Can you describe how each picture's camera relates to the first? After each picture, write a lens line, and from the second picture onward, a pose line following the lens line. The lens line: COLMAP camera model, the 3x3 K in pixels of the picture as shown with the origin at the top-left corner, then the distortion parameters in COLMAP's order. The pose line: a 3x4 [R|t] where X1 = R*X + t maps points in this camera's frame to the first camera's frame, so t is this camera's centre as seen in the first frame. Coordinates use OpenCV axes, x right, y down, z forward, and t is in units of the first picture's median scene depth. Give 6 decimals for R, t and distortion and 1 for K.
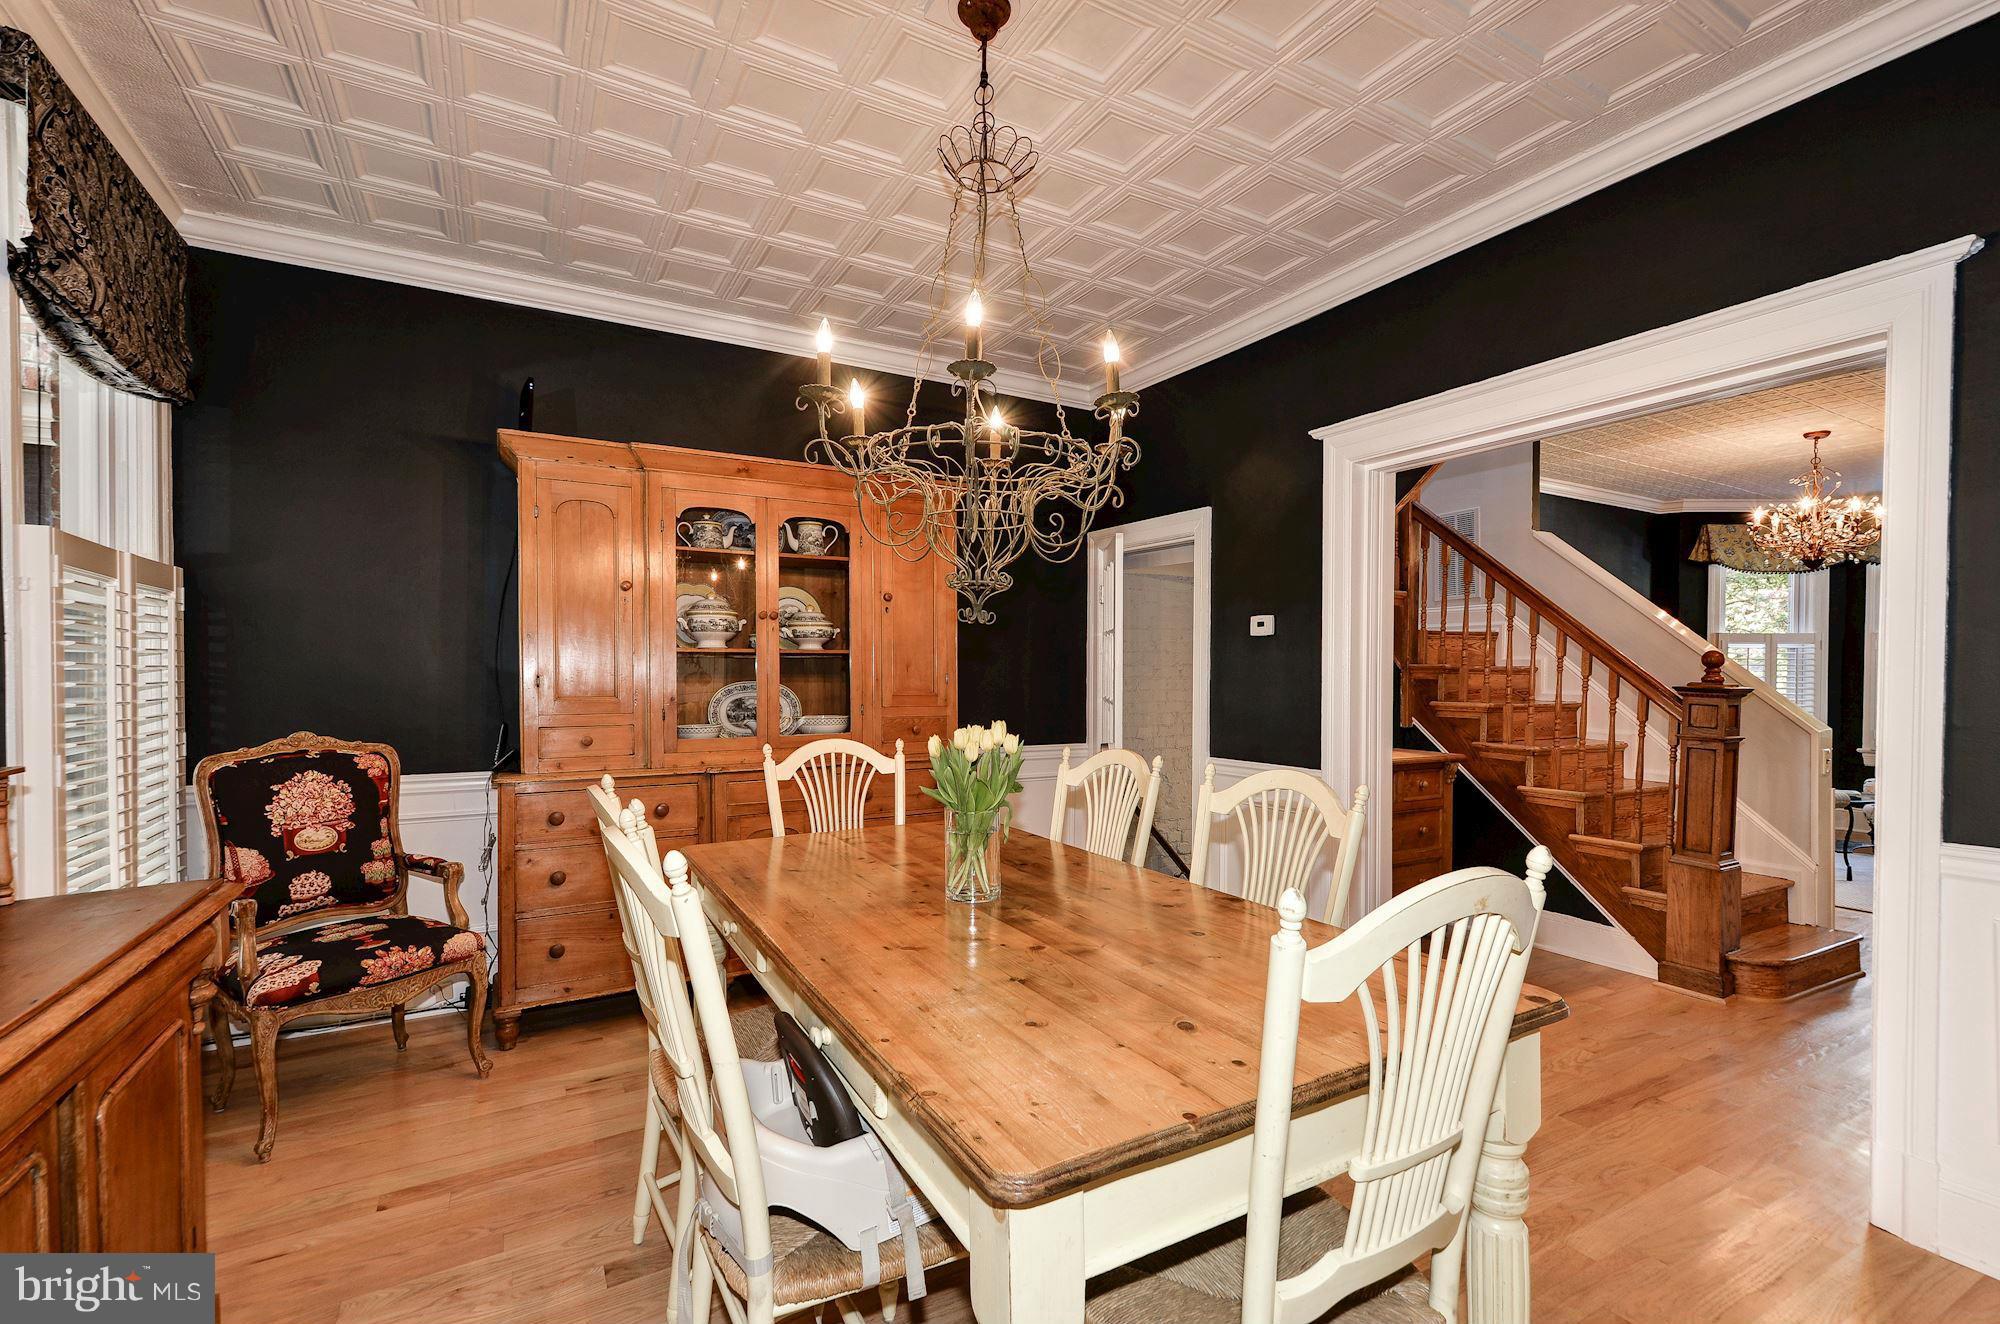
lens RADIAL K [[871.5, 0, 1003.2], [0, 871.5, 675.9], [0, 0, 1]] dist [0.003873, -0.001231]
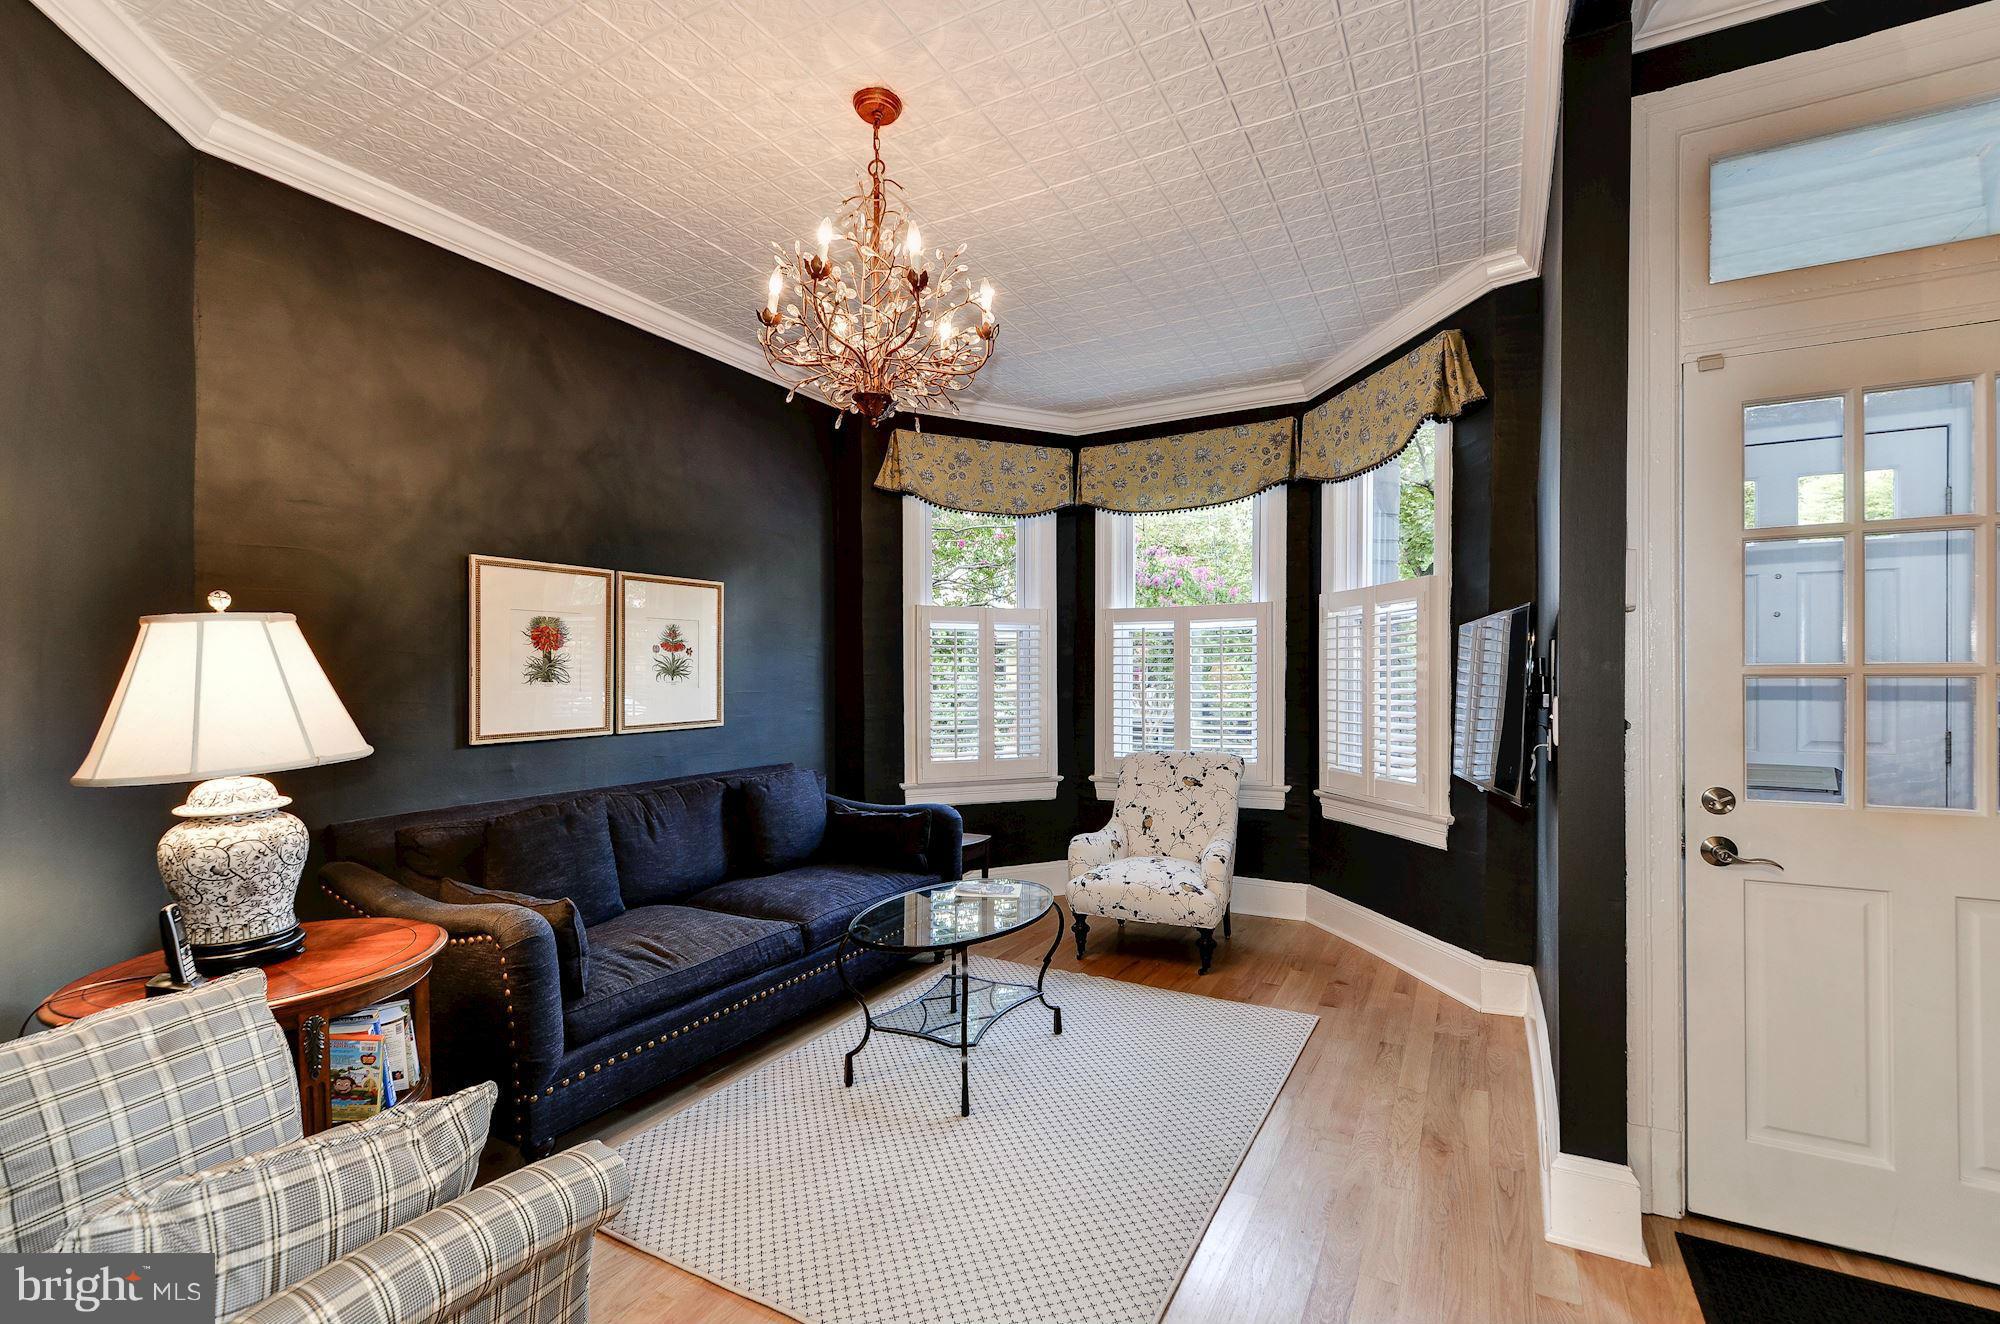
lens RADIAL K [[871.5, 0, 1003.6], [0, 871.5, 671.8], [0, 0, 1]] dist [0.003873, -0.001231]
pose [[0.850507, -0.009852, 0.525872, 0.924853], [0.015025, 0.999872, -0.005568, 0.004651], [-0.525750, 0.012636, 0.850546, 0.742519]]
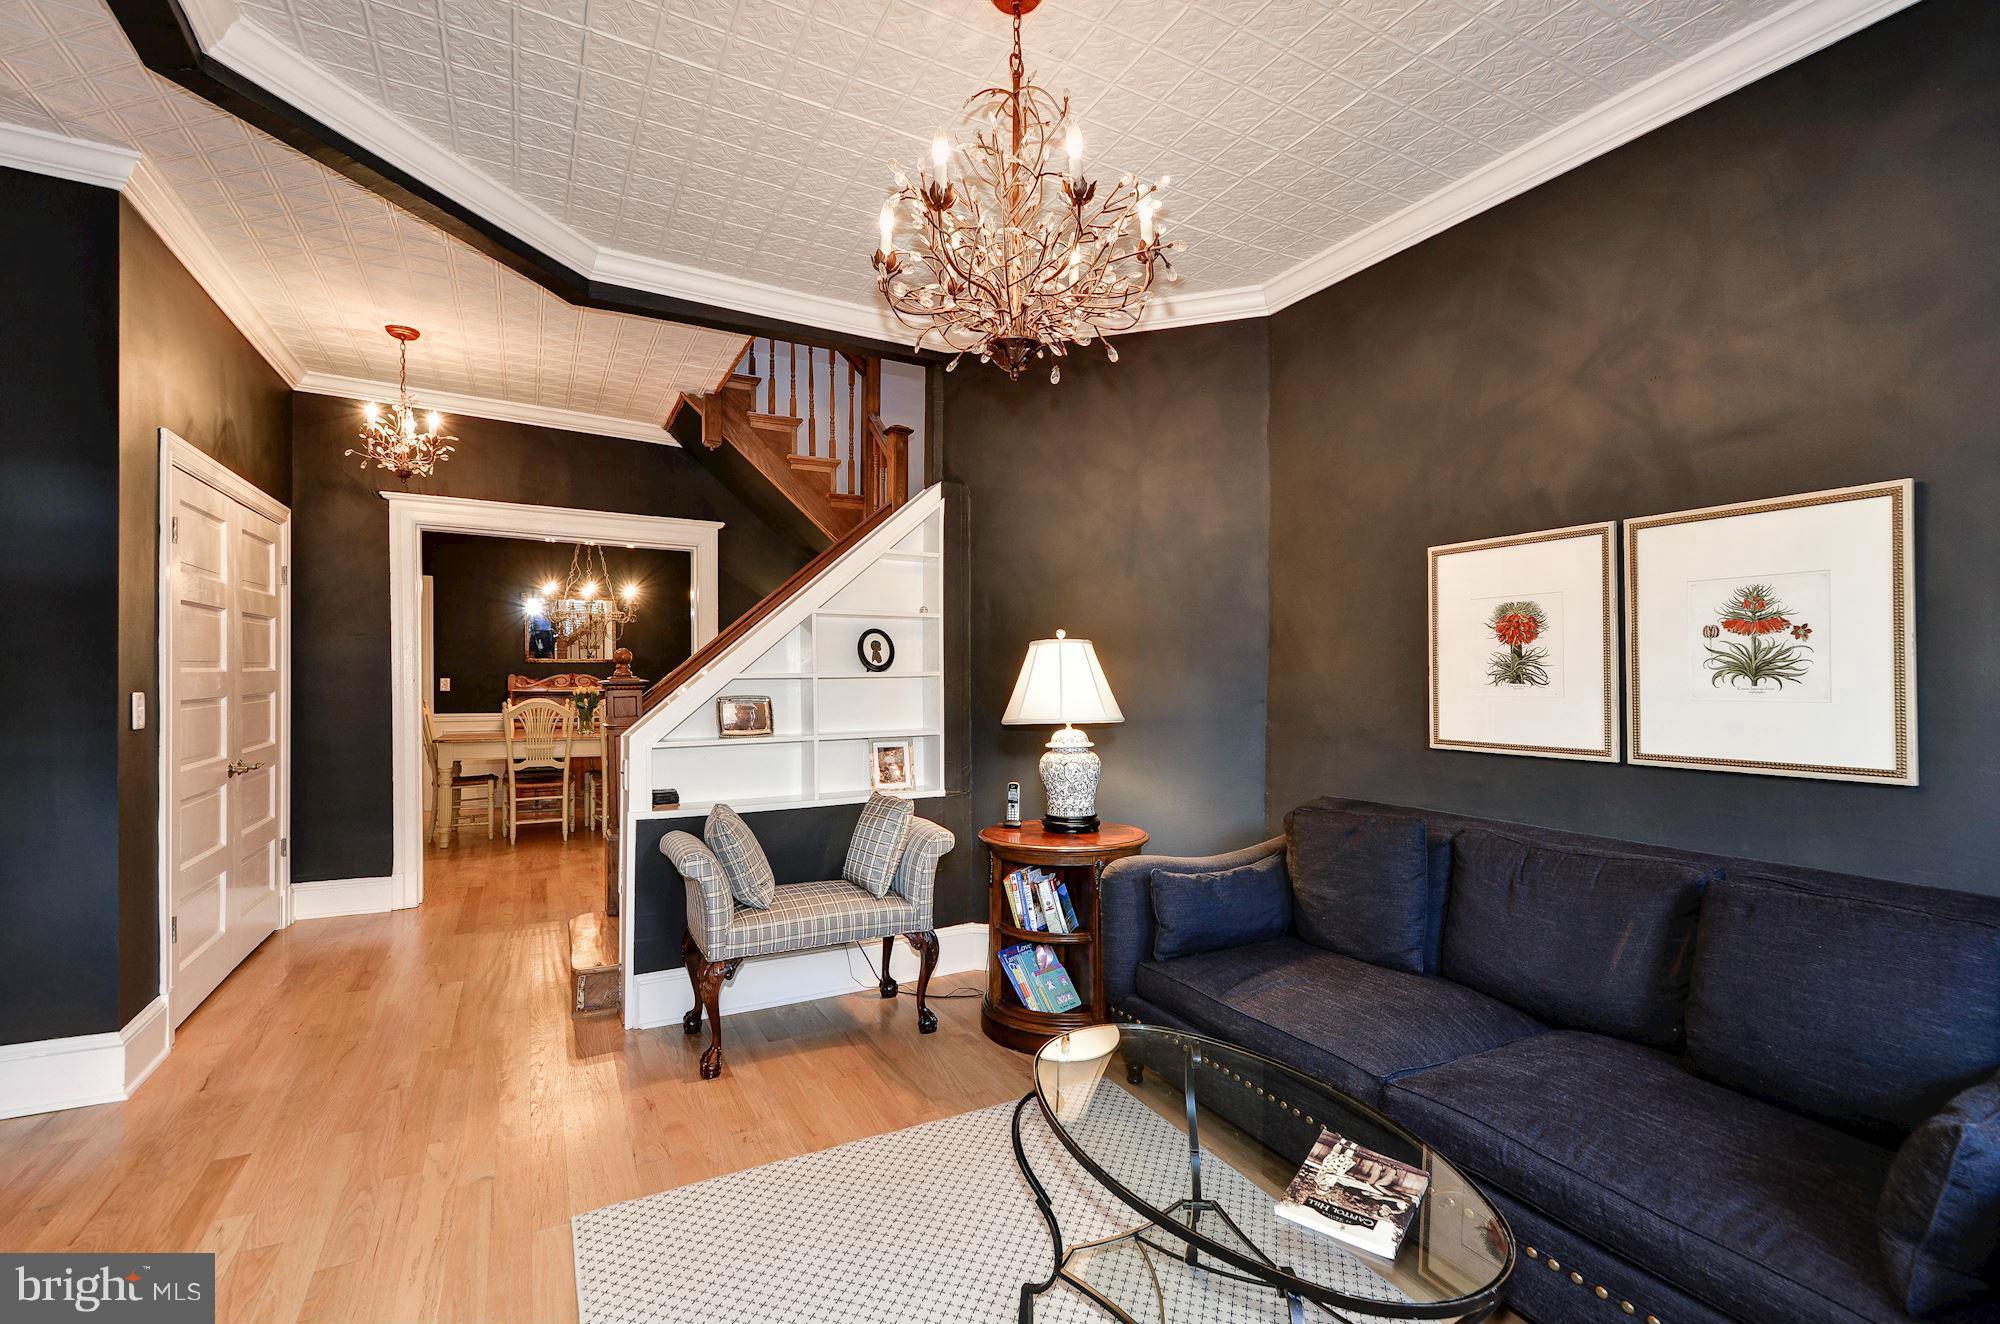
lens RADIAL K [[871.5, 0, 998.1], [0, 871.5, 672.3], [0, 0, 1]] dist [0.003873, -0.001231]
pose [[-0.029384, -0.010717, -0.999511, 1.734557], [-0.012135, 0.999873, -0.010364, 0.006539], [0.999495, 0.011825, -0.029510, 1.350950]]
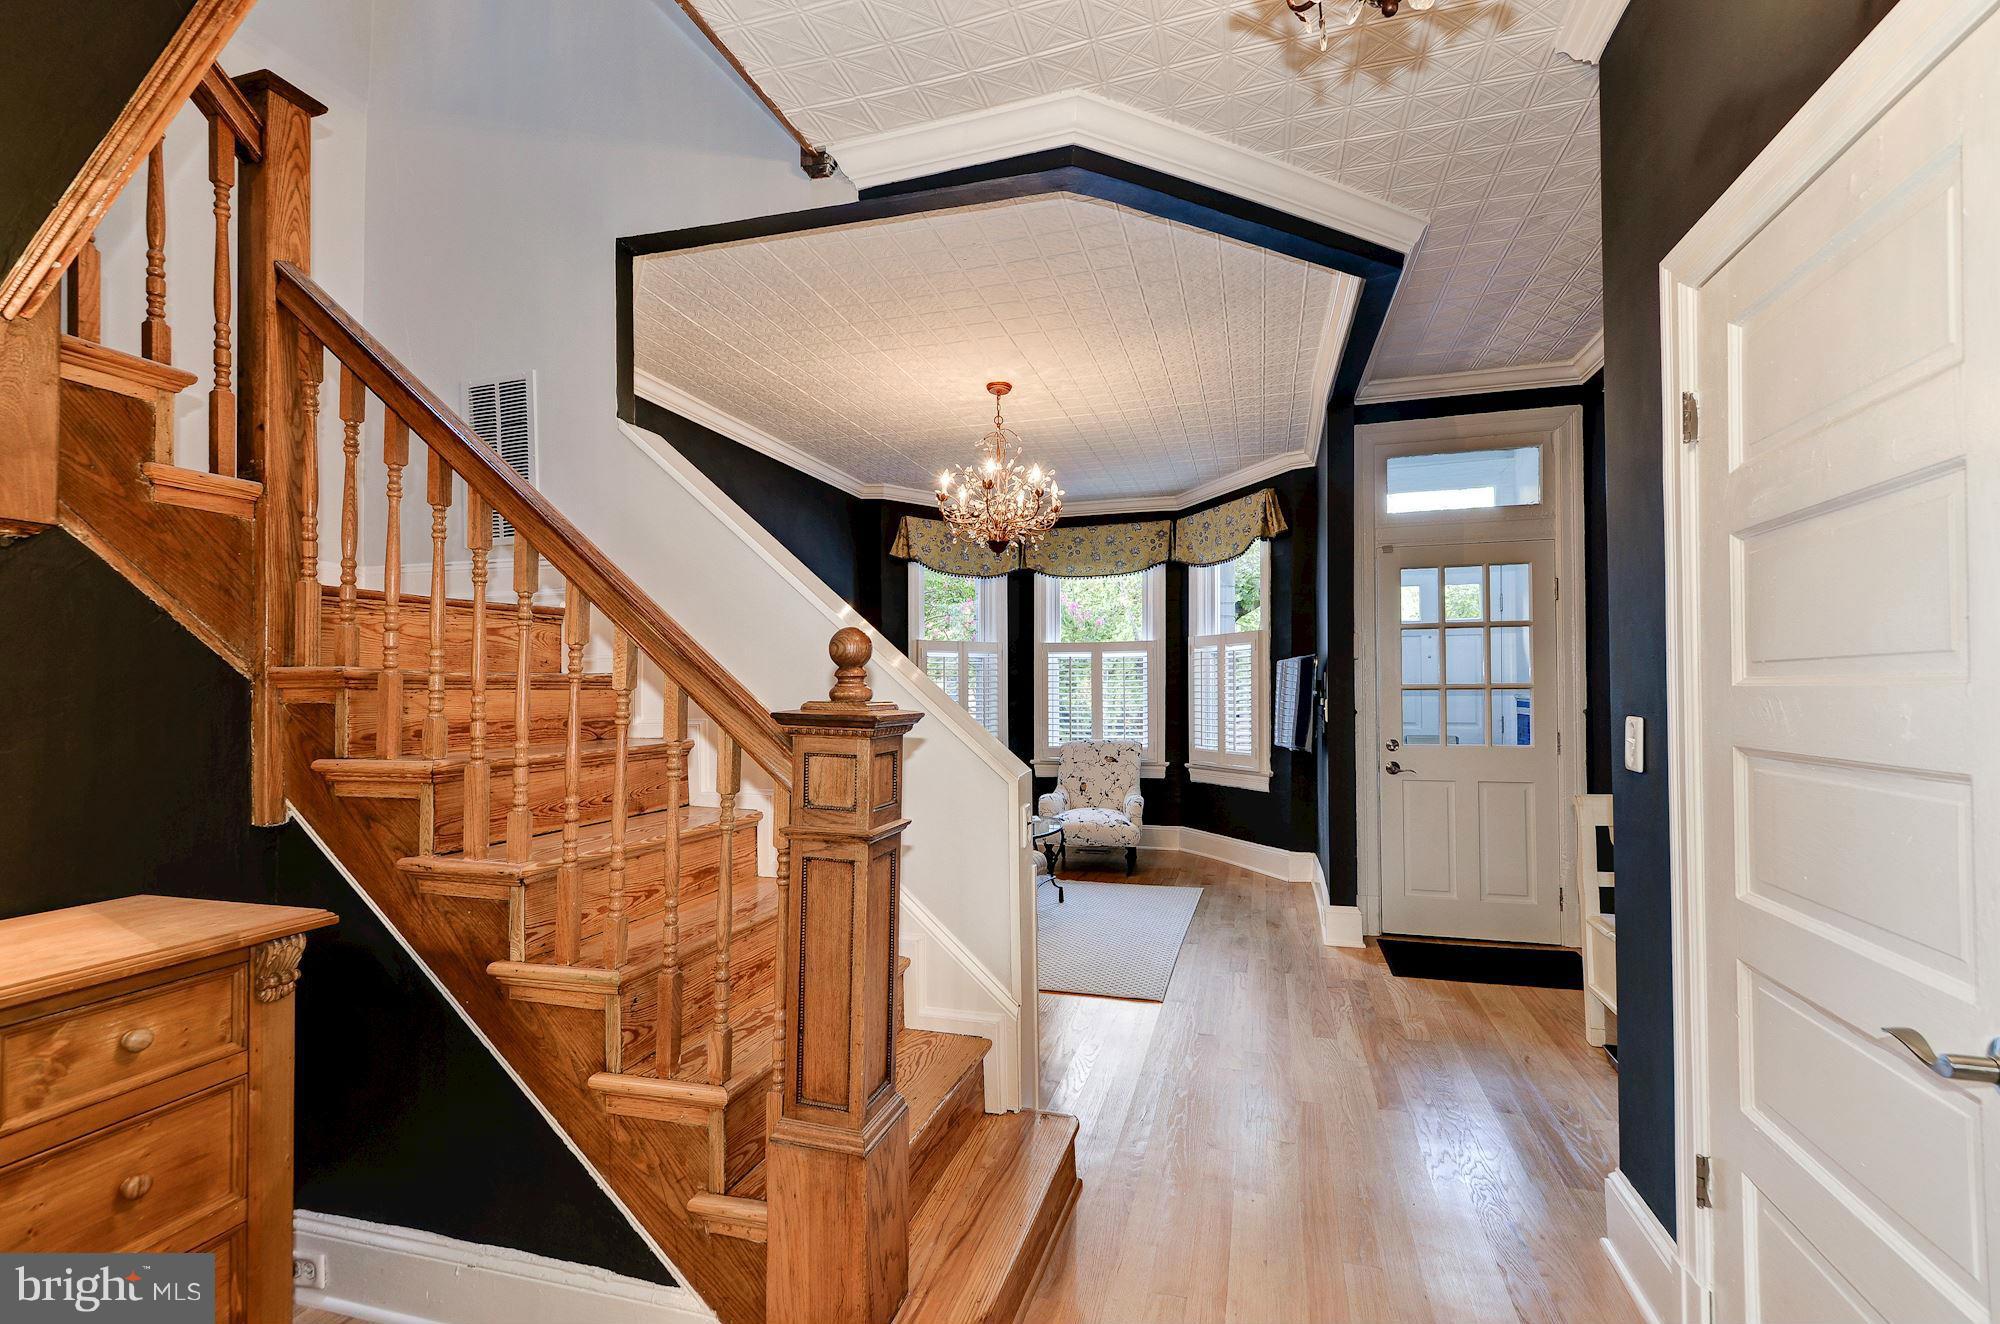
lens RADIAL K [[871.5, 0, 1005.0], [0, 871.5, 667.8], [0, 0, 1]] dist [0.003873, -0.001231]
pose [[0.721659, 0.004370, 0.692235, 0.463057], [0.016696, 0.999579, -0.023715, 0.002038], [-0.692048, 0.028672, 0.721282, 0.516220]]
